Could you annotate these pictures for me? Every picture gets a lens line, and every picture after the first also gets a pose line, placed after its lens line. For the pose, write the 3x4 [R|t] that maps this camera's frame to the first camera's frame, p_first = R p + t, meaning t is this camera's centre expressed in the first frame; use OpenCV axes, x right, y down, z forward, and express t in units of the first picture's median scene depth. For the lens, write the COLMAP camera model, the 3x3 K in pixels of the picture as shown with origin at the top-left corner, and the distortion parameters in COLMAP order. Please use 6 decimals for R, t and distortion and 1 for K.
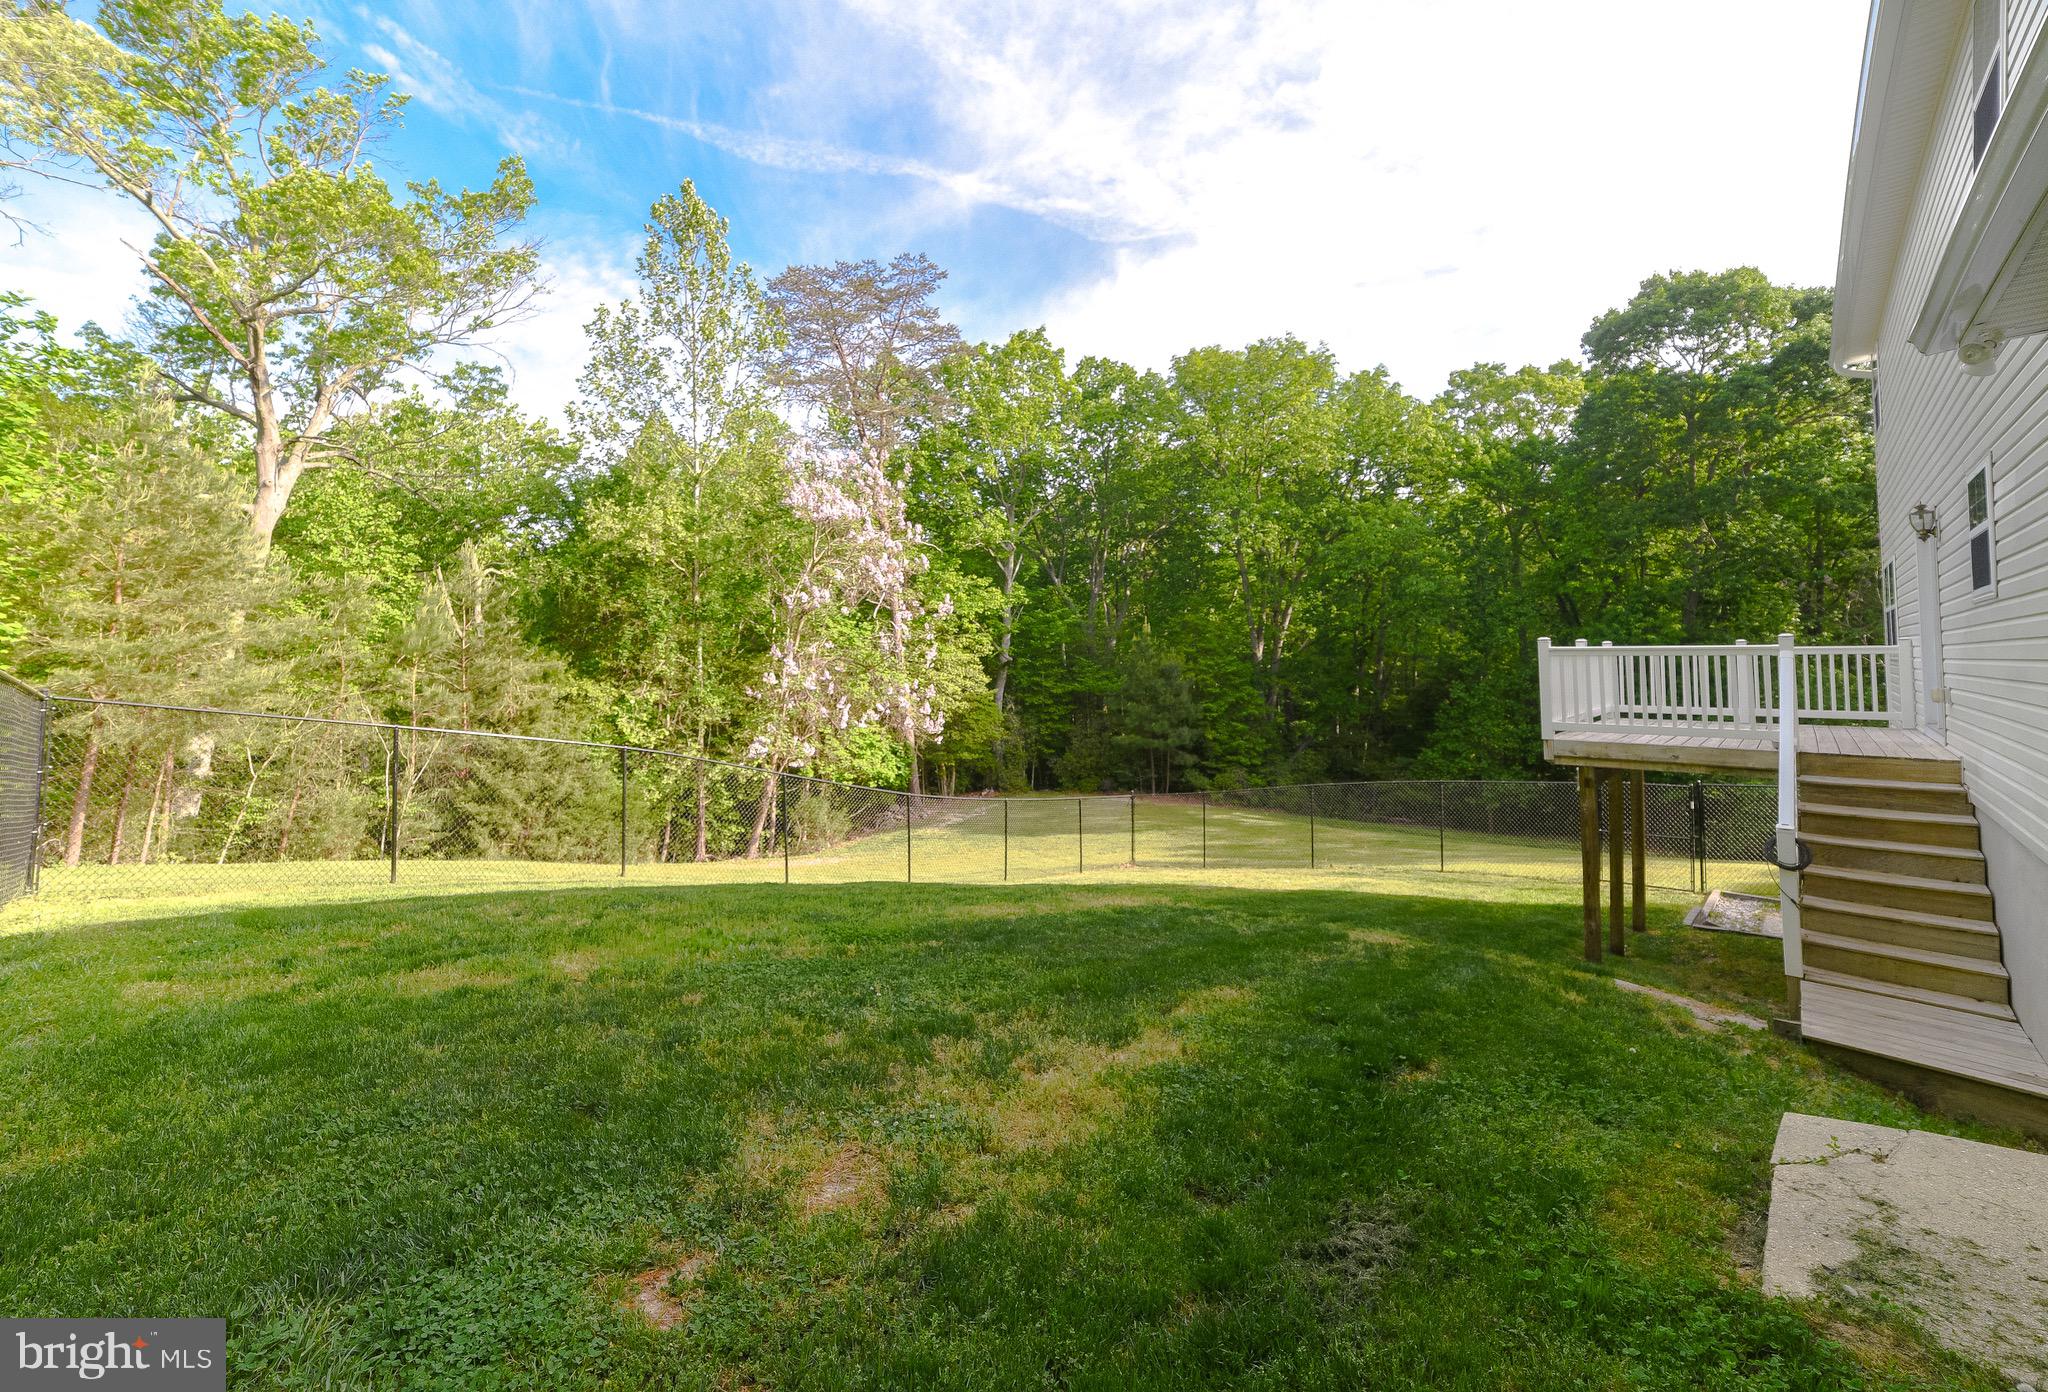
lens RADIAL K [[869.9, 0, 976.0], [0, 869.9, 608.1], [0, 0, 1]] dist [-0.023598, 0.003580]
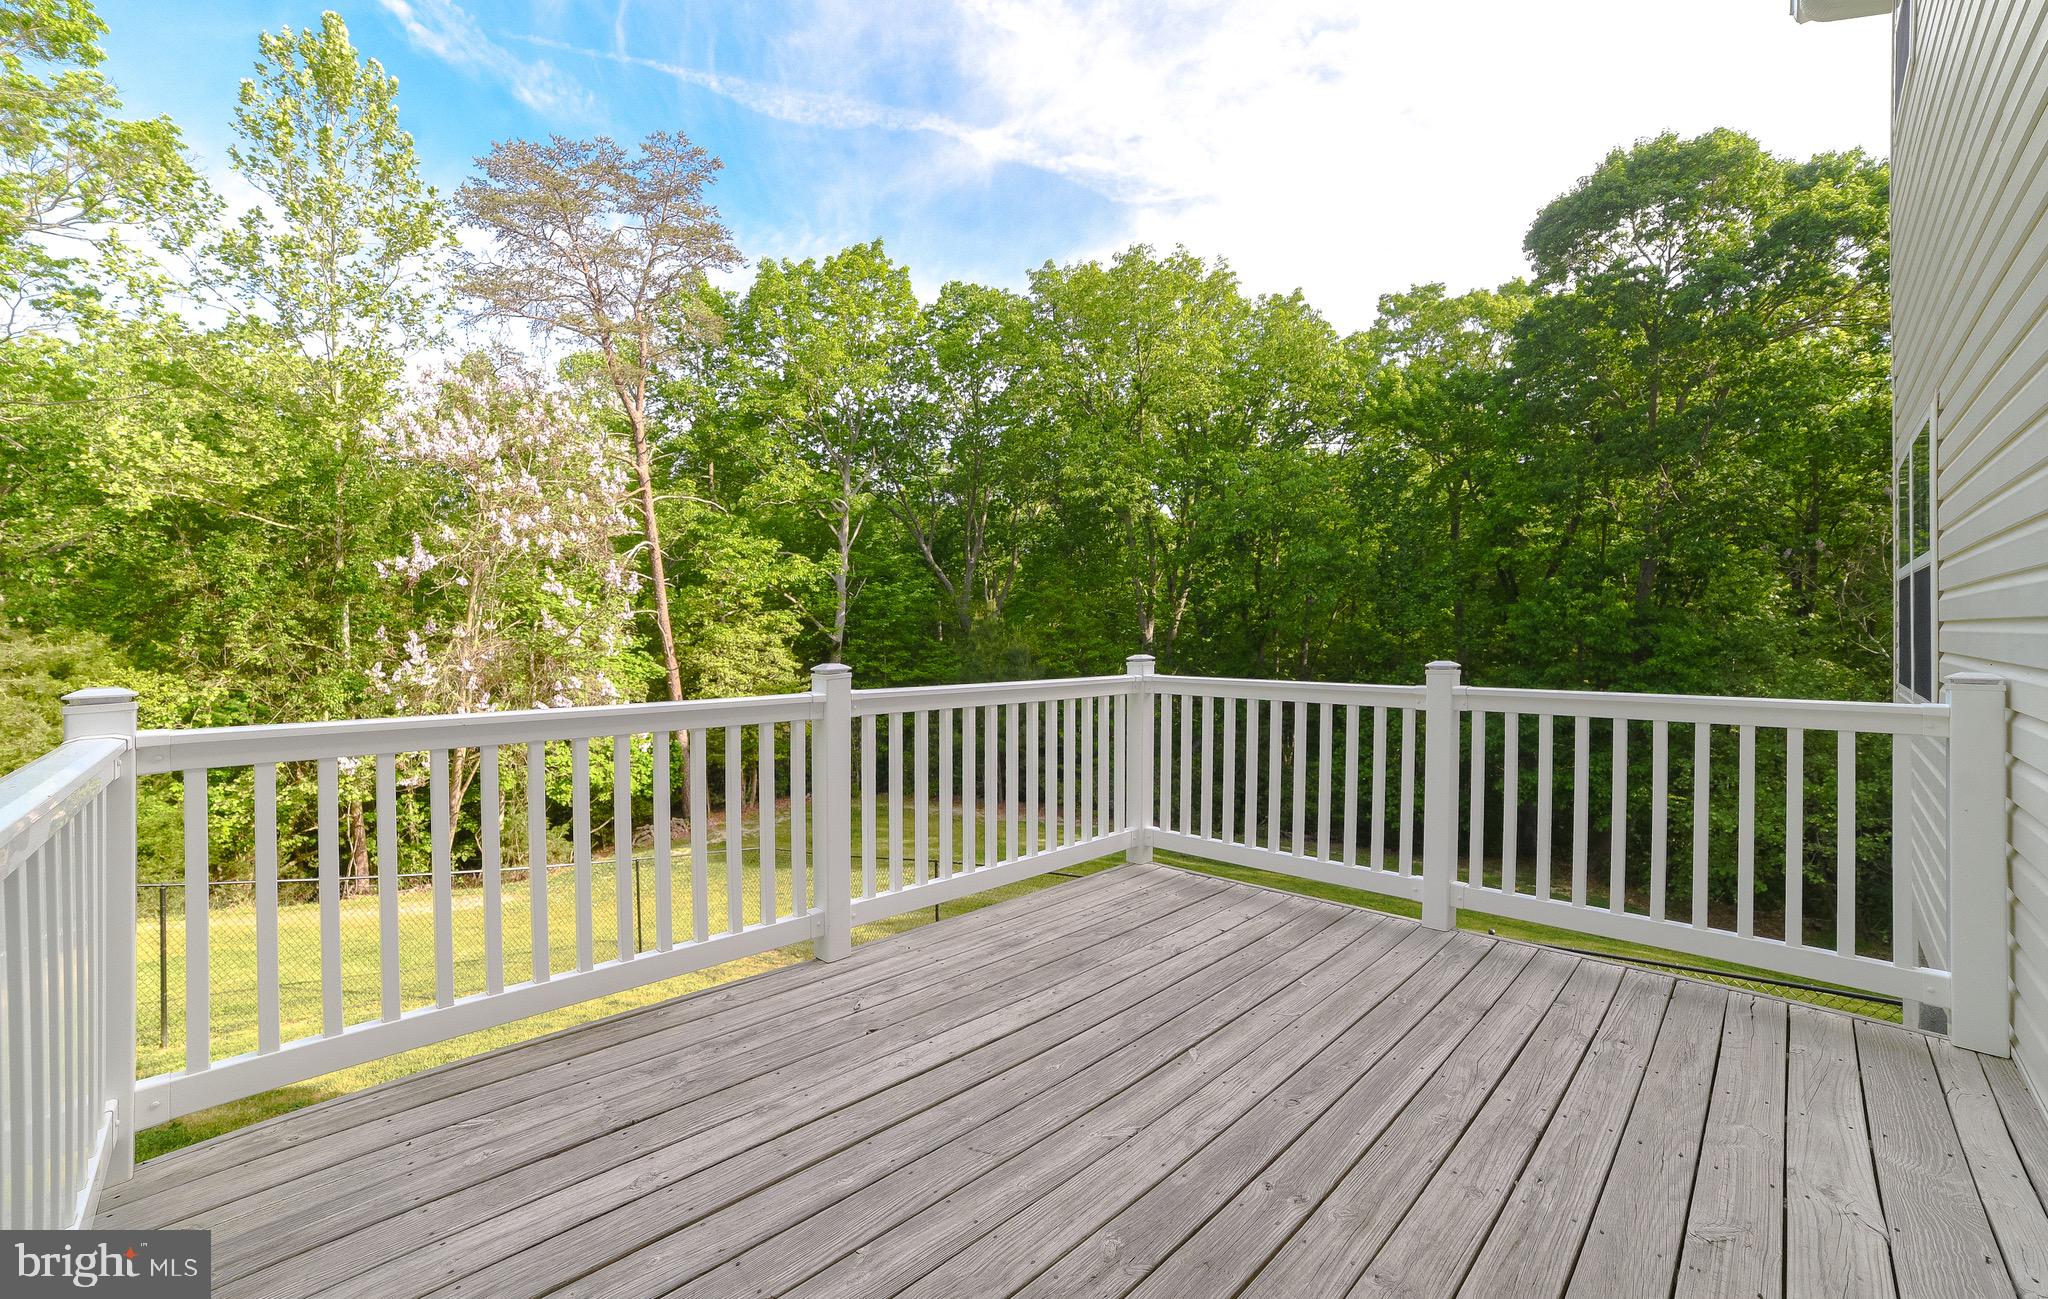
lens RADIAL K [[830.0, 0, 1035.5], [0, 830.0, 626.5], [0, 0, 1]] dist [-0.002909, -0.000449]
pose [[0.999991, 0.003771, -0.001970, 0.225817], [-0.003650, 0.998281, 0.058499, -0.001553], [0.002187, -0.058491, 0.998286, 0.188801]]
